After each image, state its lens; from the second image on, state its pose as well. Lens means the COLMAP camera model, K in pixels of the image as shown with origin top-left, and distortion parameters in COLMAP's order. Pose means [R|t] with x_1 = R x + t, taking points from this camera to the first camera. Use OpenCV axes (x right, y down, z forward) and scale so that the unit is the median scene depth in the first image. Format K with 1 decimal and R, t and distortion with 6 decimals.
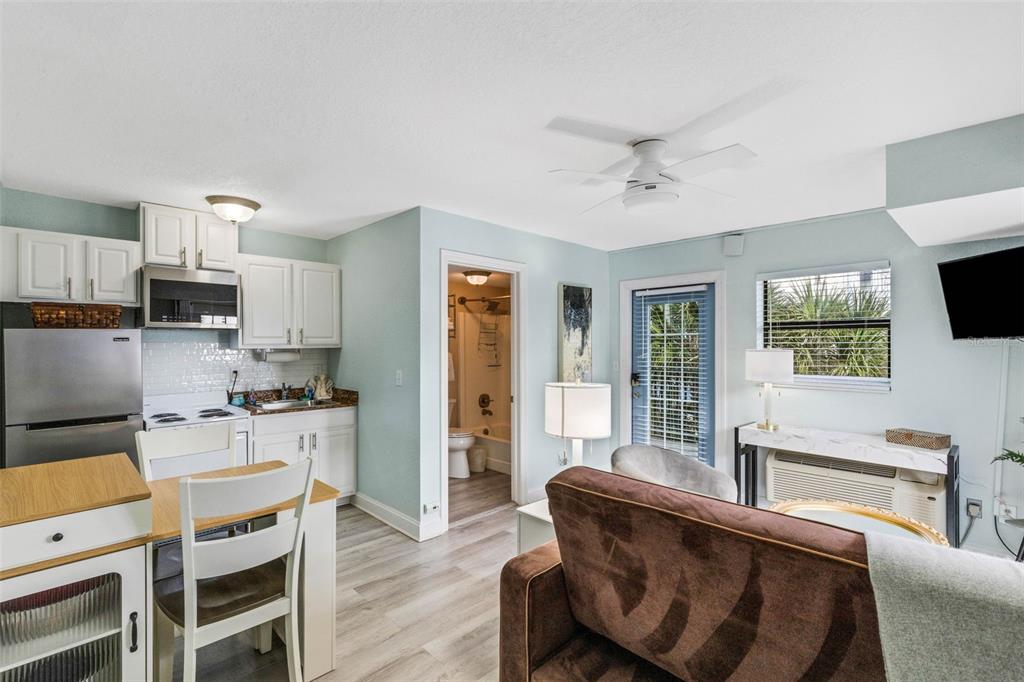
lens RADIAL K [[467.7, 0, 511.7], [0, 467.7, 340.3], [0, 0, 1]] dist [0.007550, -0.002033]
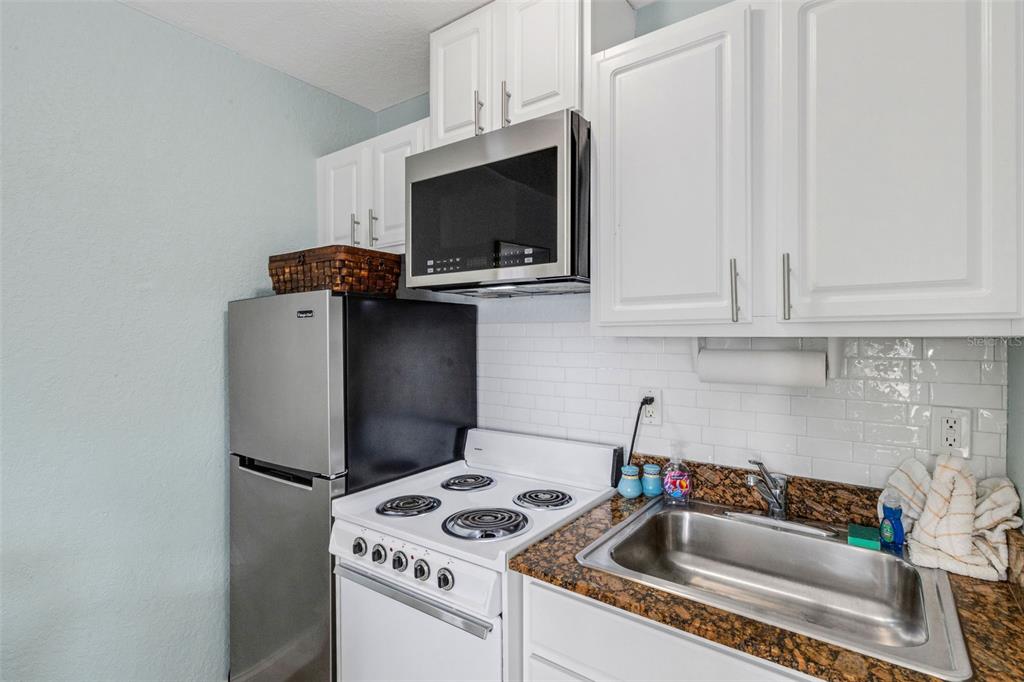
lens RADIAL K [[484.8, 0, 504.7], [0, 484.8, 337.7], [0, 0, 1]] dist [0.005248, -0.001074]
pose [[0.153599, 0.009694, -0.988086, -0.228603], [0.007783, 0.999909, 0.011020, 0.013417], [0.988103, -0.009383, 0.153509, 0.830575]]
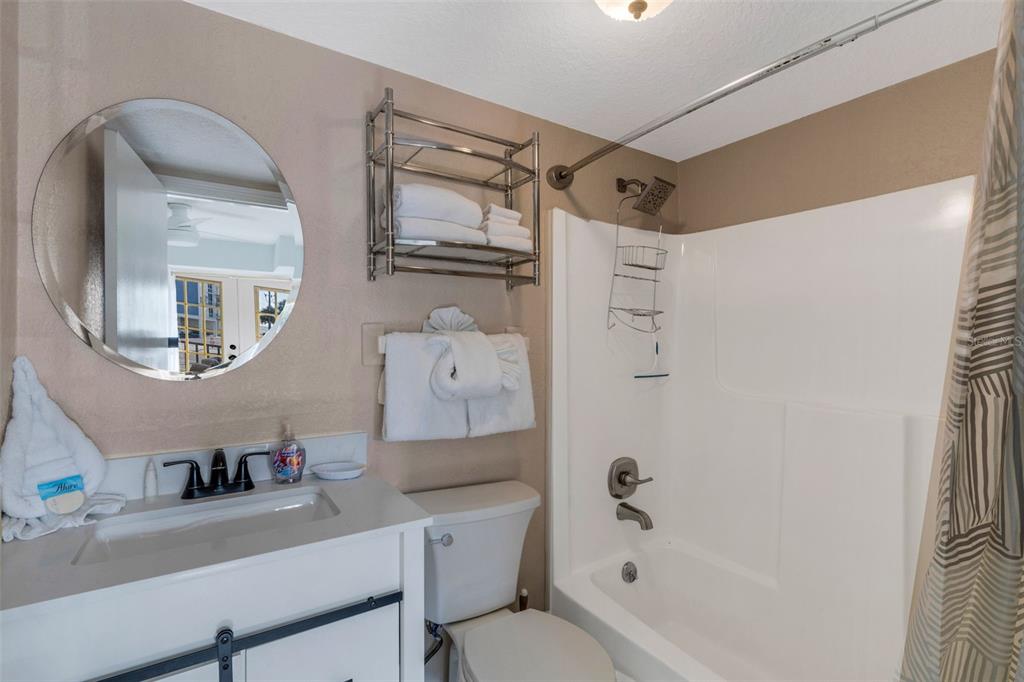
lens RADIAL K [[467.7, 0, 509.6], [0, 467.7, 339.6], [0, 0, 1]] dist [0.007550, -0.002033]
pose [[0.979990, 0.004623, -0.198995, -0.106518], [-0.003017, 0.999960, 0.008375, 0.037652], [0.199026, -0.007607, 0.979965, 0.955769]]
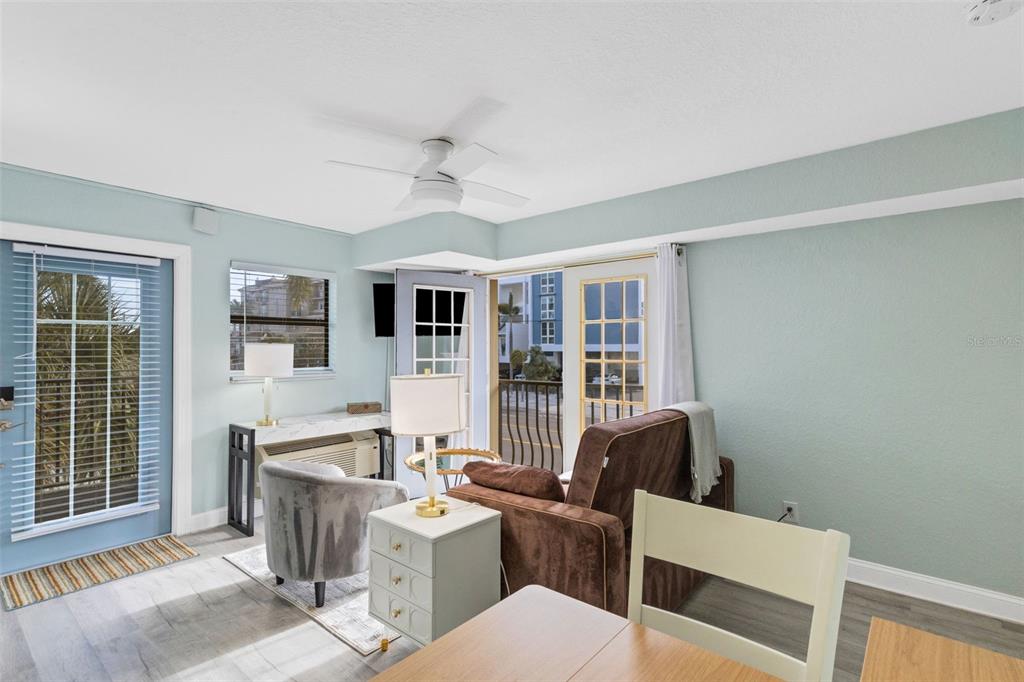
lens RADIAL K [[484.8, 0, 517.6], [0, 484.8, 342.8], [0, 0, 1]] dist [0.005248, -0.001074]
pose [[-0.112551, 0.011390, 0.993581, -0.483137], [-0.006003, 0.999908, -0.012142, 0.025667], [-0.993628, -0.007331, -0.112472, 0.565461]]
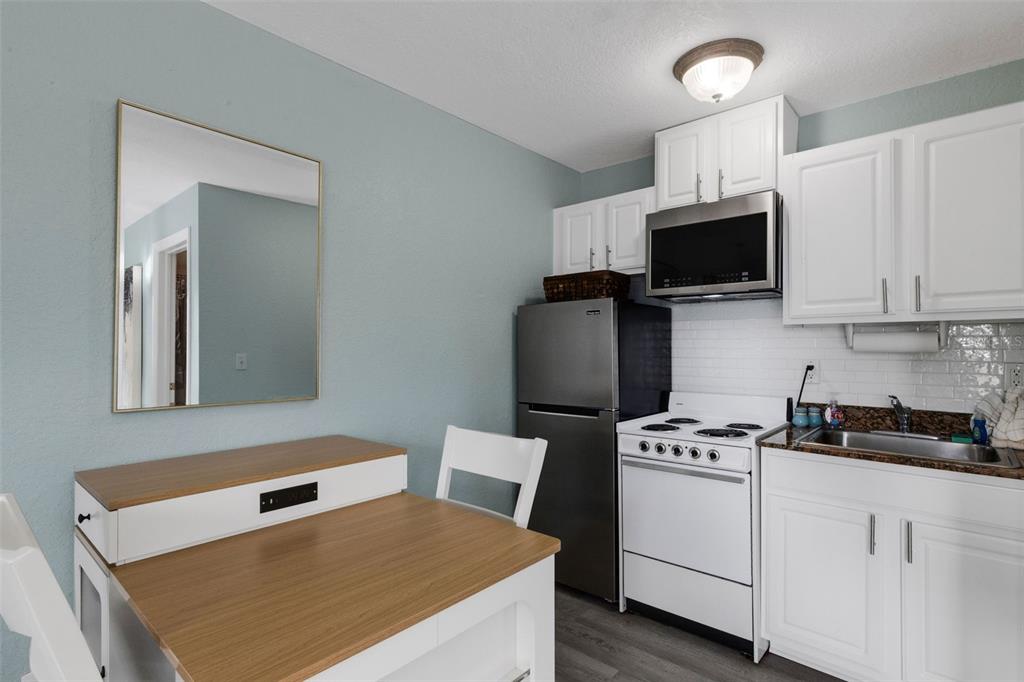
lens RADIAL K [[481.6, 0, 510.0], [0, 481.6, 347.6], [0, 0, 1]] dist [0.002355, -0.001670]
pose [[0.065008, 0.004131, -0.997876, -0.021766], [0.003083, 0.999986, 0.004340, 0.039361], [0.997880, -0.003358, 0.064995, 0.595319]]
